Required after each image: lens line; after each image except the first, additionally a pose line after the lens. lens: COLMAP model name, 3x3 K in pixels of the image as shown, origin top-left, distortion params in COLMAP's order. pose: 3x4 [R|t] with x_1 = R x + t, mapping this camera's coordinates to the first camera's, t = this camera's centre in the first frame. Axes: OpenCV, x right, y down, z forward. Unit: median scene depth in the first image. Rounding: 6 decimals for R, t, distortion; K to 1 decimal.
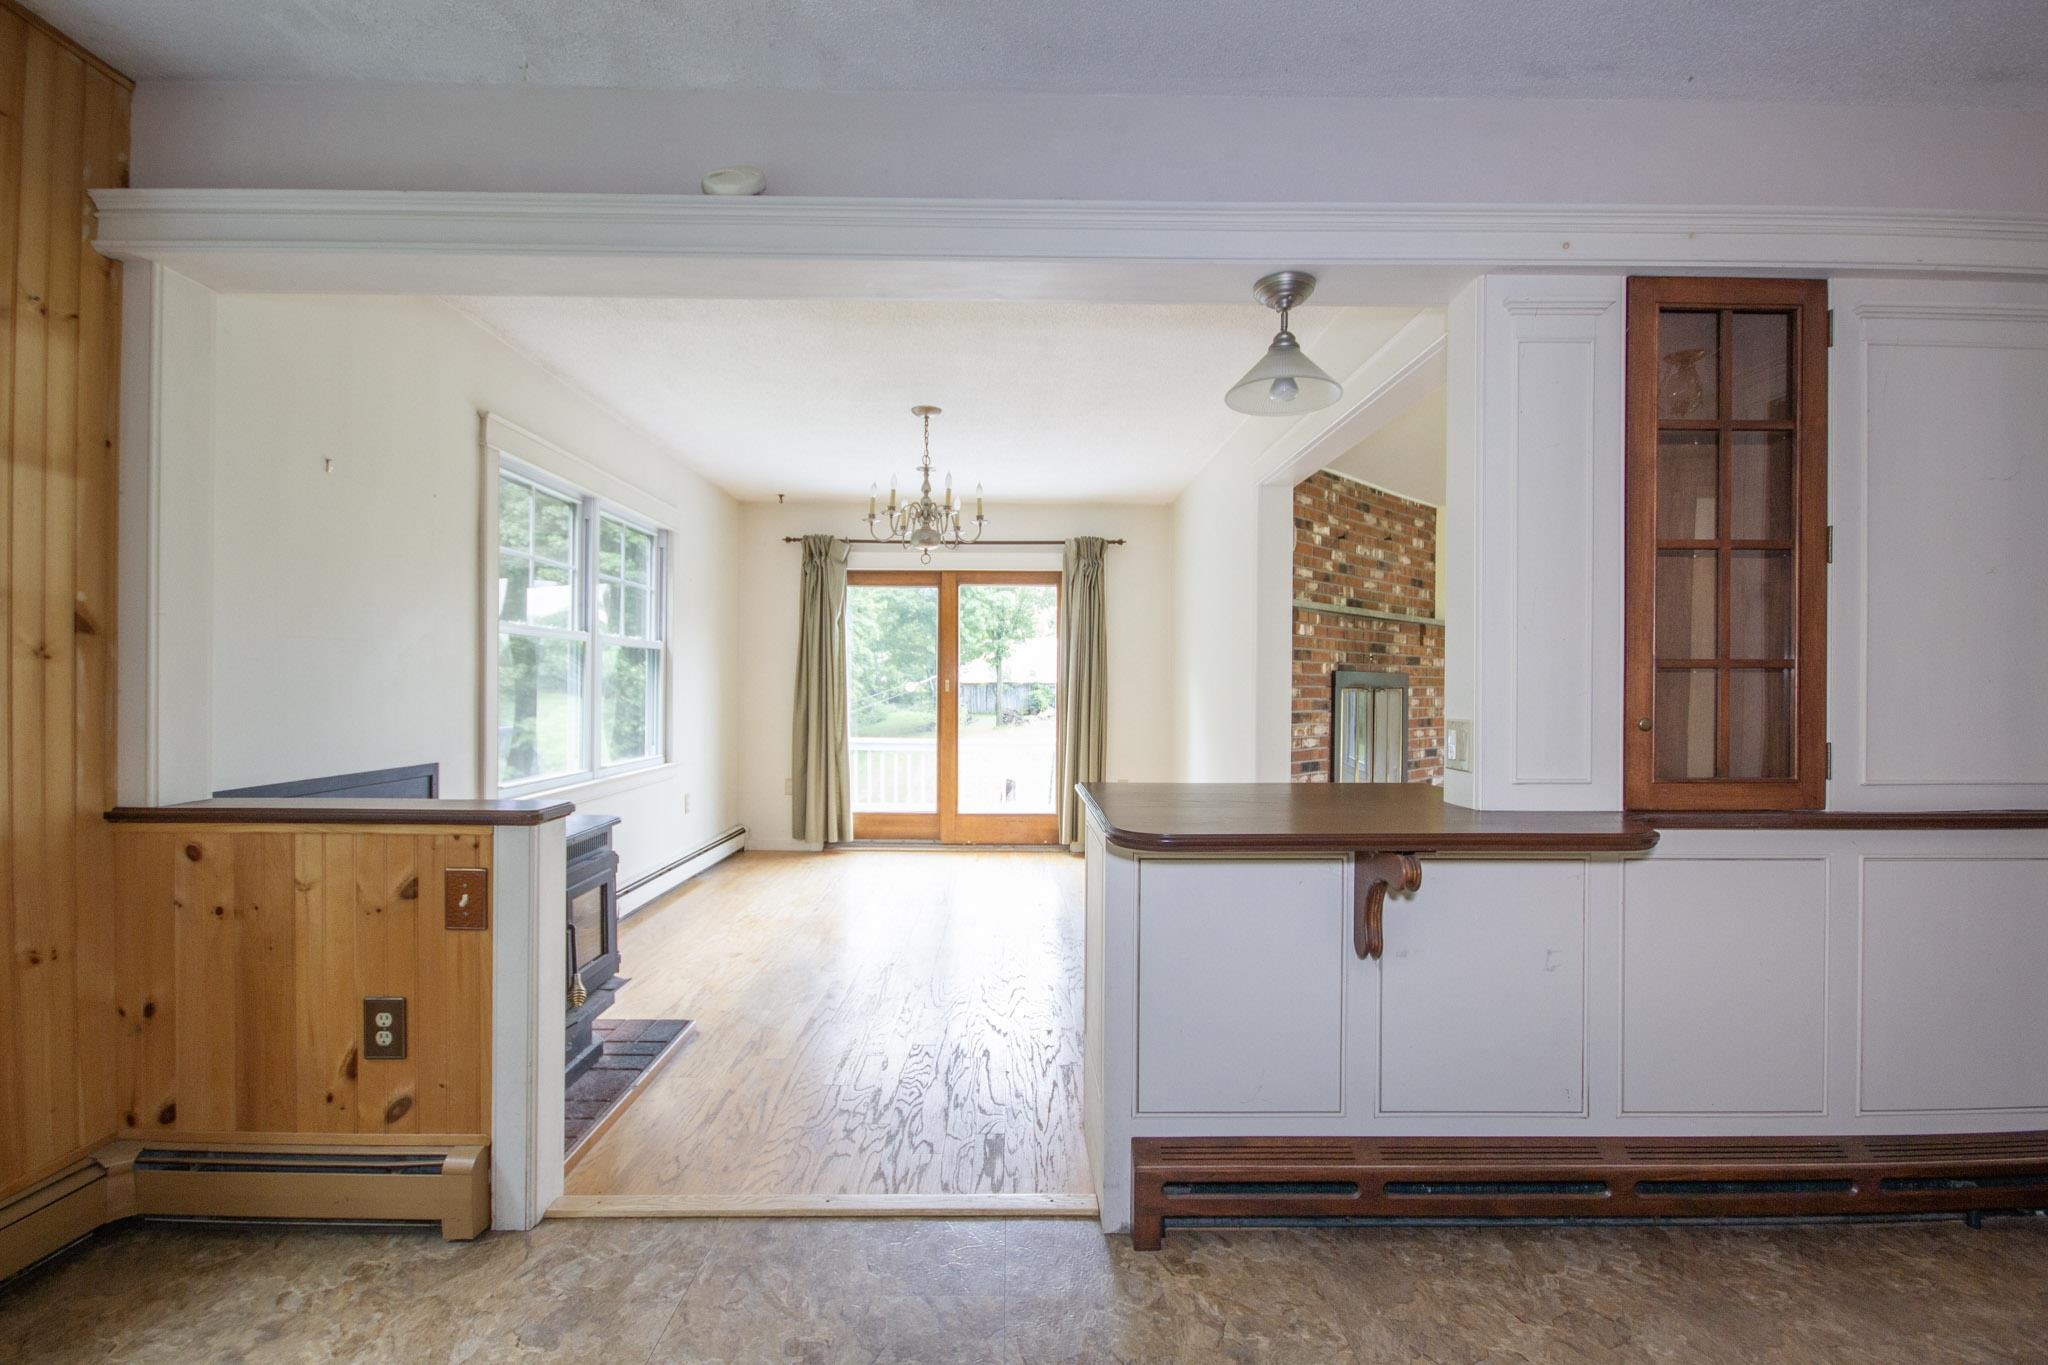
lens RADIAL K [[957.1, 0, 1016.5], [0, 957.1, 689.7], [0, 0, 1]] dist [-0.015963, -0.000044]
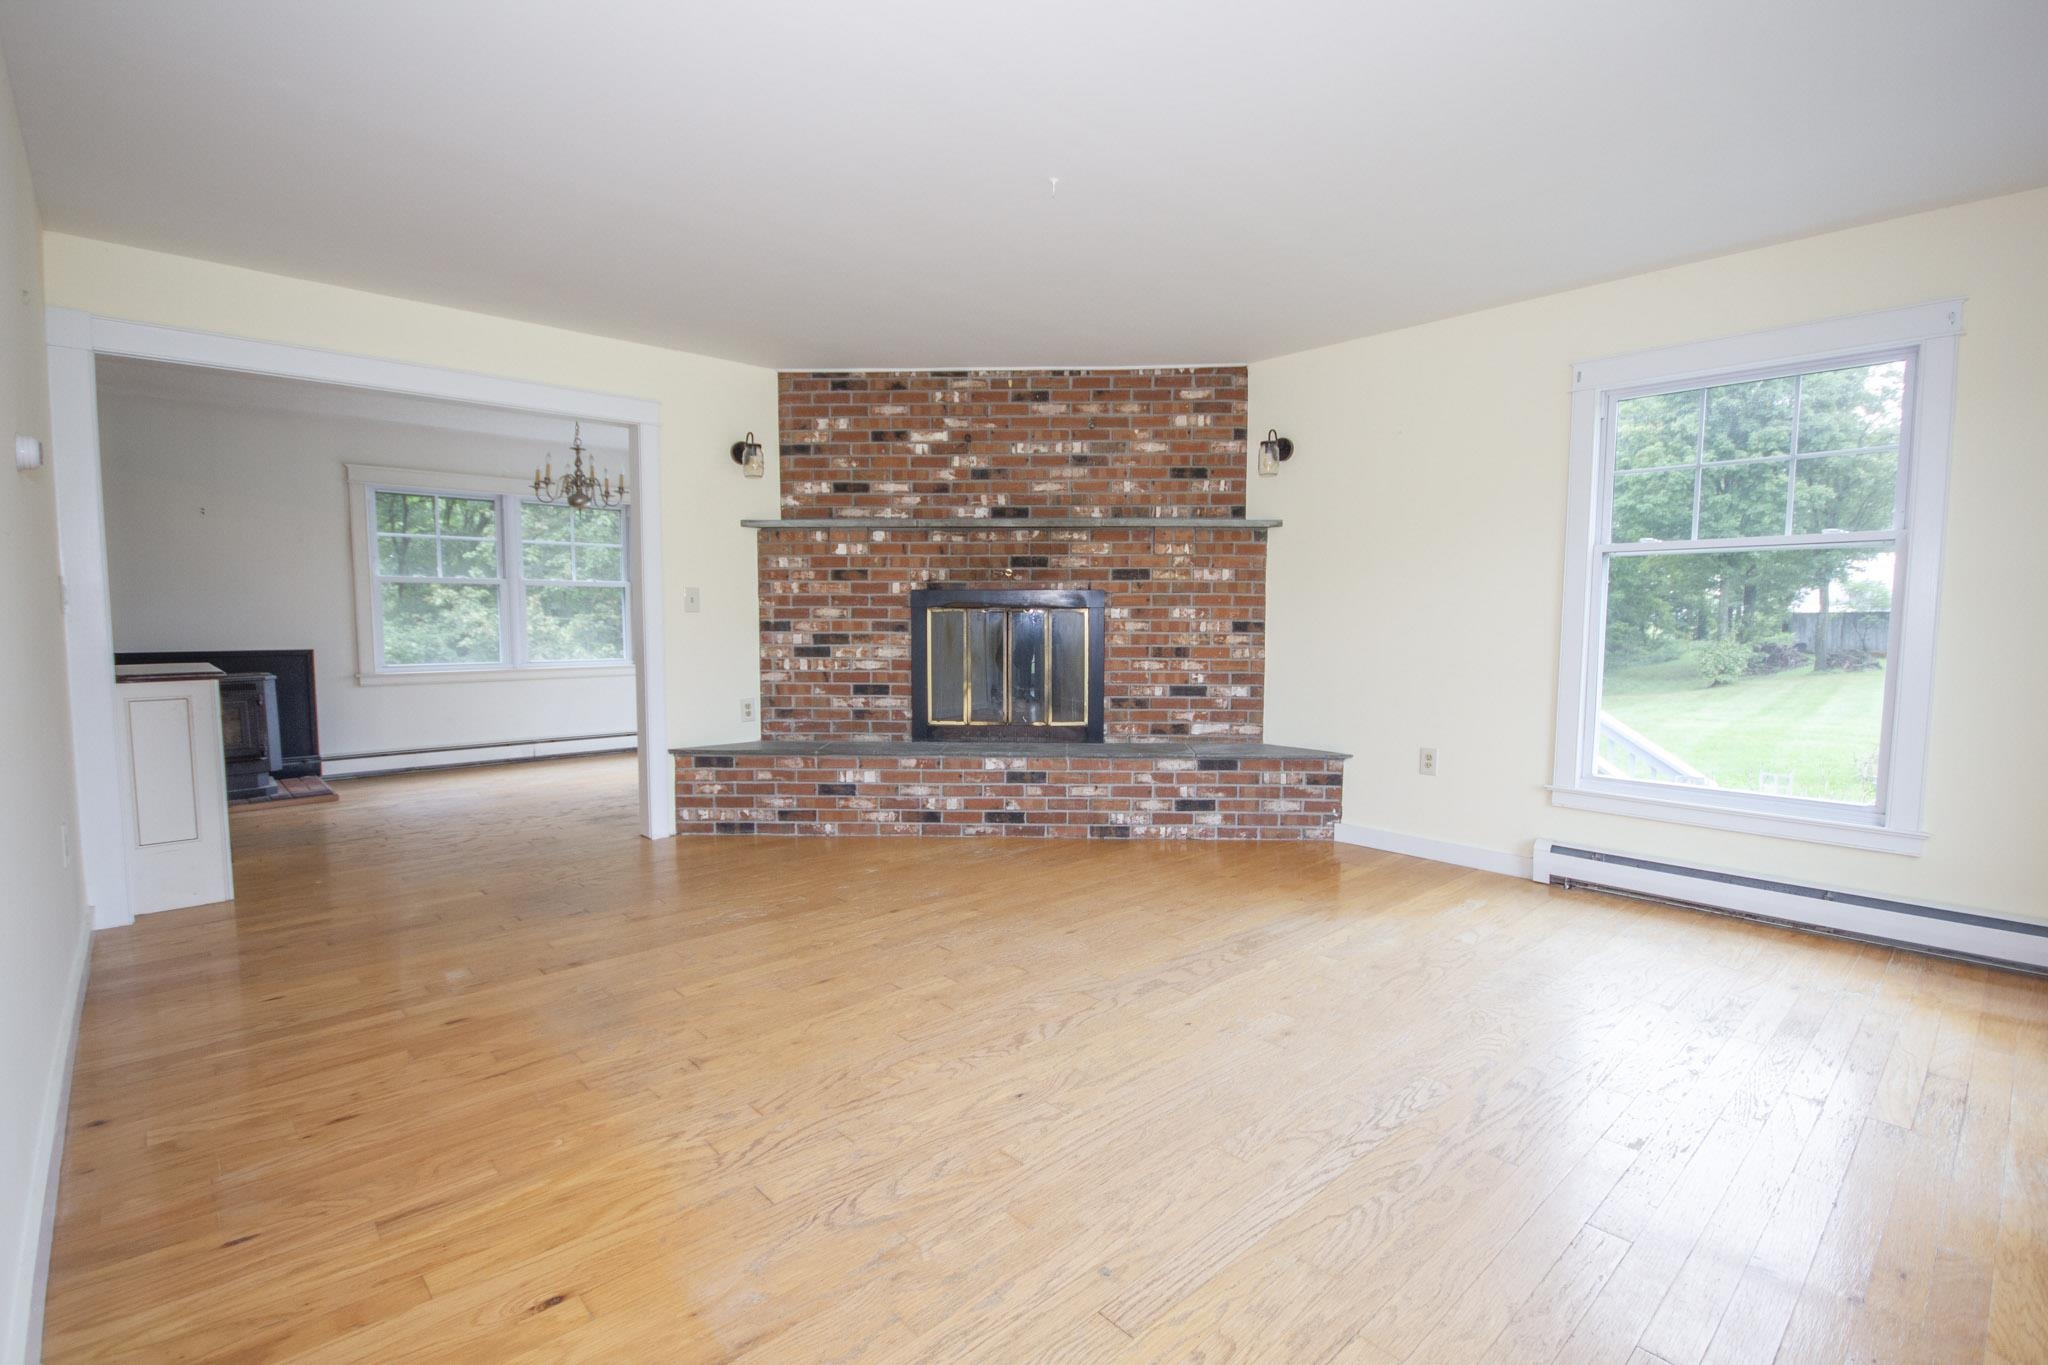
lens RADIAL K [[957.1, 0, 1016.5], [0, 957.1, 689.7], [0, 0, 1]] dist [-0.015963, -0.000044]
pose [[0.671768, 0.054335, -0.738766, 1.056243], [-0.000694, 0.997352, 0.072722, 0.009135], [0.740761, -0.048340, 0.670027, 0.424403]]
